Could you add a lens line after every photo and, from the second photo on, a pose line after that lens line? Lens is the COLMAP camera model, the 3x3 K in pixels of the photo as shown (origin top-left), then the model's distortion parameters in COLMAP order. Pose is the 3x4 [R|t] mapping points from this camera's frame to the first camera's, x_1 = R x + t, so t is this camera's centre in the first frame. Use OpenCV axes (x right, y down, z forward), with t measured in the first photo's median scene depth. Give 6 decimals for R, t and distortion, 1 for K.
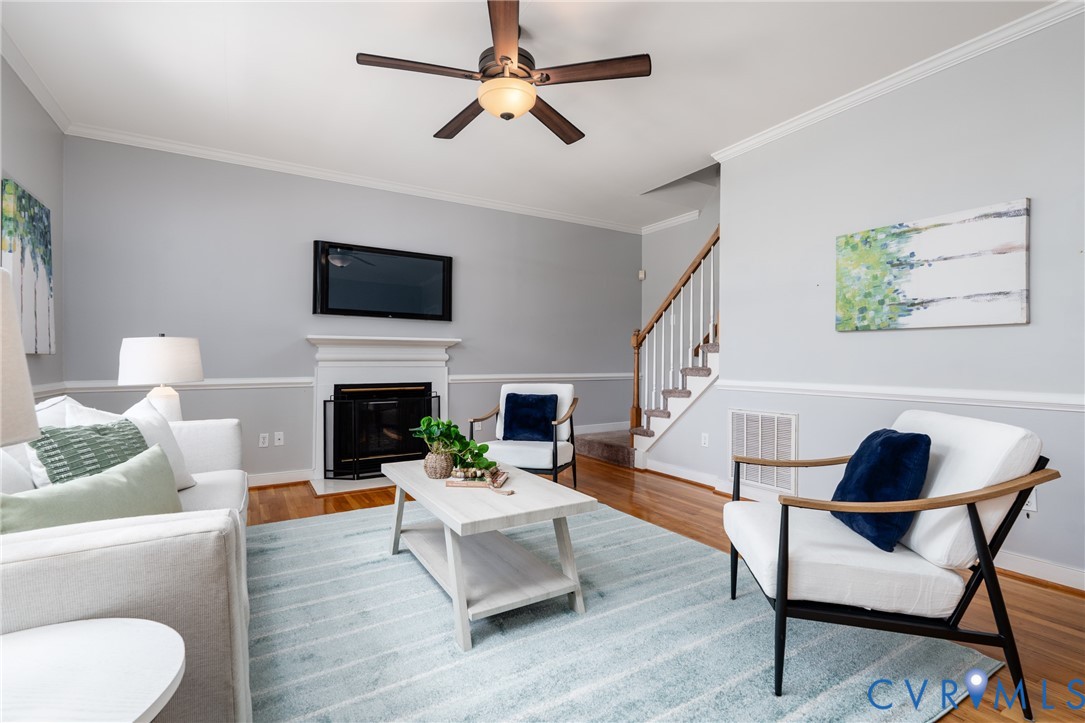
lens RADIAL K [[498.2, 0, 542.2], [0, 498.2, 364.6], [0, 0, 1]] dist [-0.003774, -0.000419]
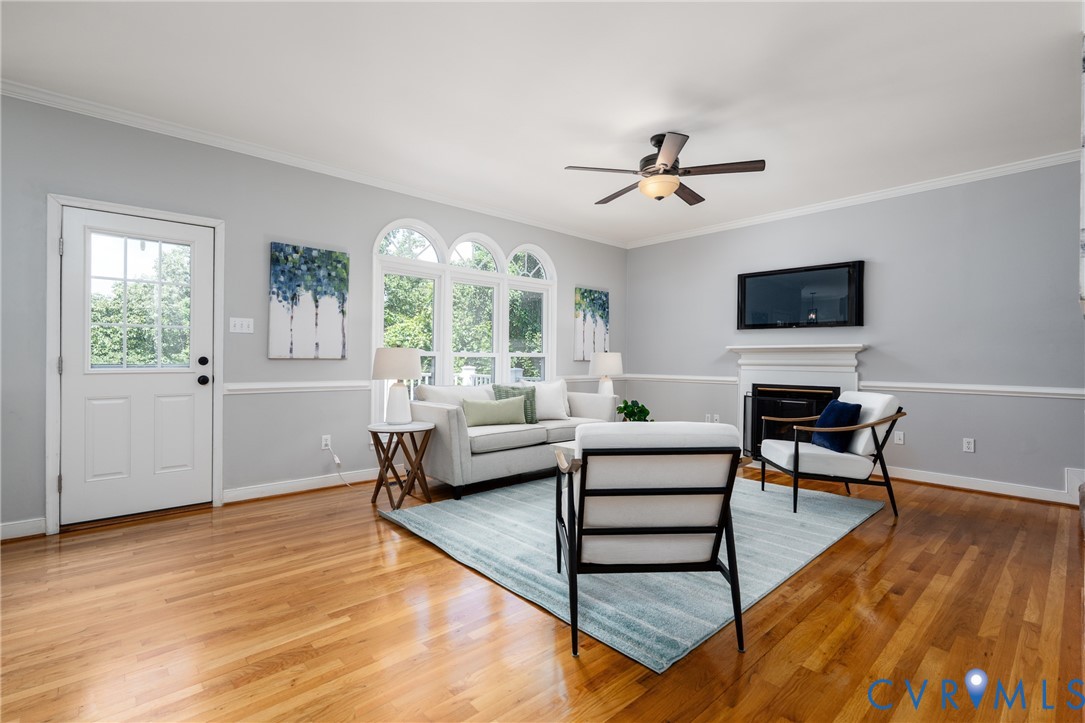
lens RADIAL K [[497.3, 0, 542.5], [0, 497.3, 361.5], [0, 0, 1]] dist [0.000178, 0.000093]
pose [[0.200260, 0.004014, -0.979735, 0.766266], [-0.014008, 0.999901, 0.001233, -0.011457], [0.979643, 0.013477, 0.200296, 0.227359]]
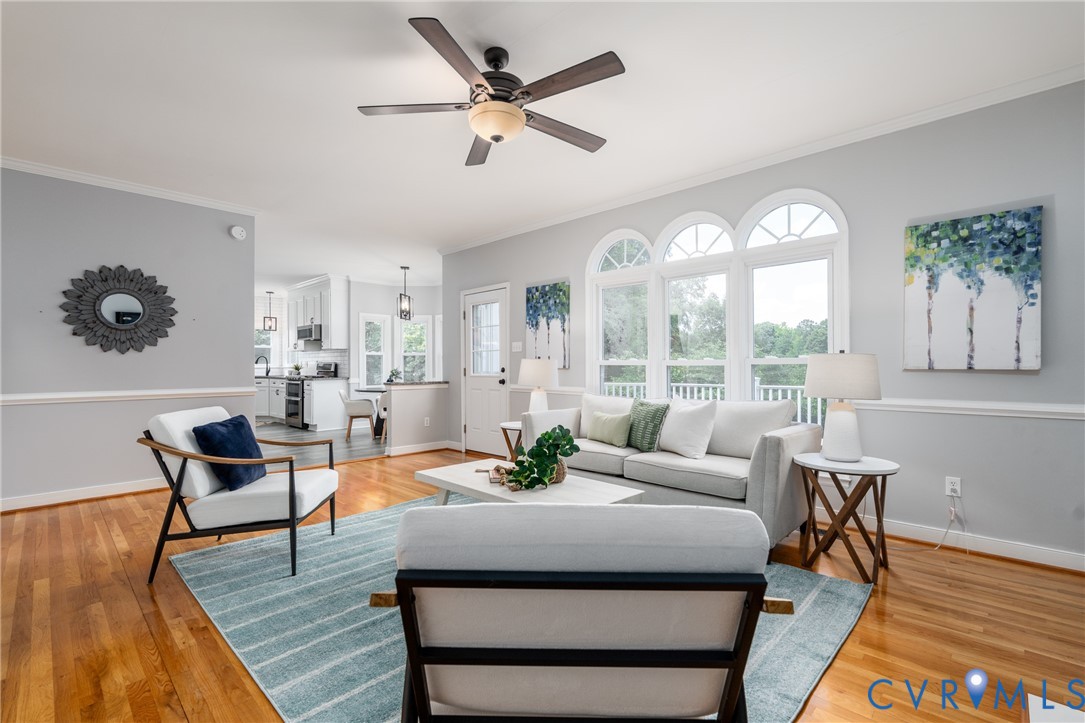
lens RADIAL K [[484.6, 0, 541.3], [0, 484.6, 361.1], [0, 0, 1]] dist [-0.002742, -0.000293]
pose [[-0.965555, -0.008294, -0.260069, 0.058322], [-0.006396, 0.999946, -0.008141, -0.017859], [0.260122, -0.006197, -0.965556, 1.189375]]
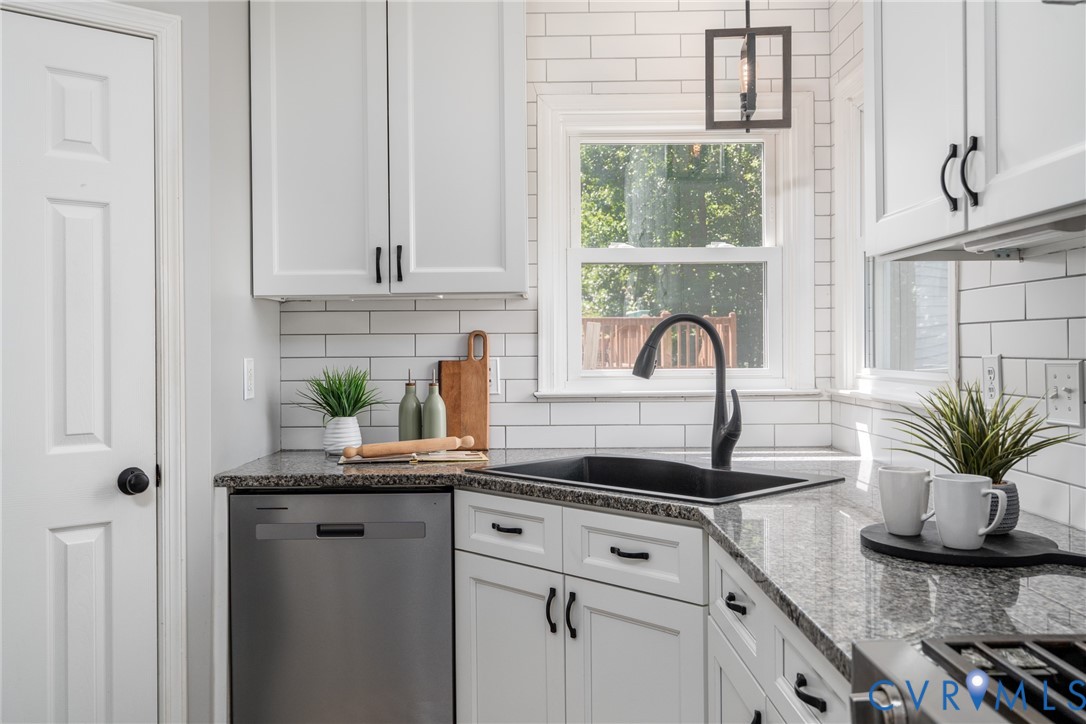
lens RADIAL K [[961.6, 0, 546.1], [0, 961.6, 343.1], [0, 0, 1]] dist [0.001486, 0.001082]
pose [[-0.860489, -0.005211, 0.509442, 0.541522], [-0.002036, 0.999975, 0.006789, -0.038908], [-0.509465, 0.004804, -0.860478, -0.946748]]
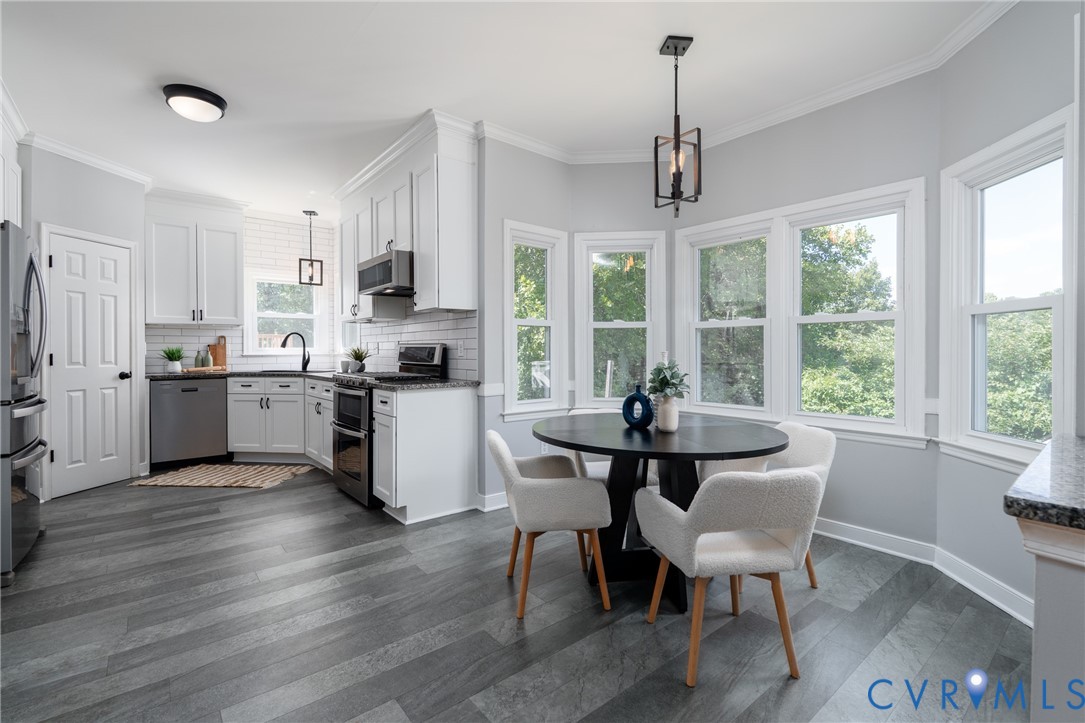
lens RADIAL K [[489.2, 0, 539.8], [0, 489.2, 354.0], [0, 0, 1]] dist [-0.000356, -0.000505]
pose [[-0.990004, -0.009472, -0.140724, 0.330320], [-0.010751, 0.999908, 0.008329, -0.014788], [0.140632, 0.009759, -0.990014, -0.182629]]
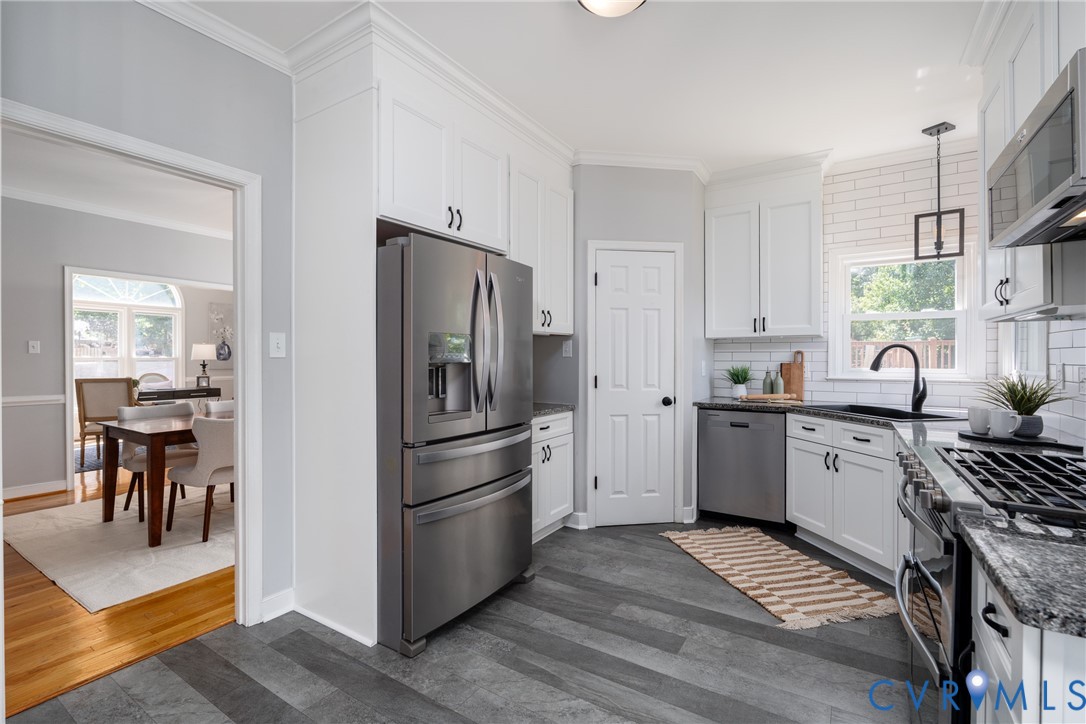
lens RADIAL K [[482.3, 0, 545.6], [0, 482.3, 358.9], [0, 0, 1]] dist [-0.002917, -0.000866]
pose [[-0.446891, -0.017335, 0.894420, 0.372735], [-0.003297, 0.999837, 0.017731, -0.042528], [-0.894582, 0.004974, -0.446875, -0.735665]]
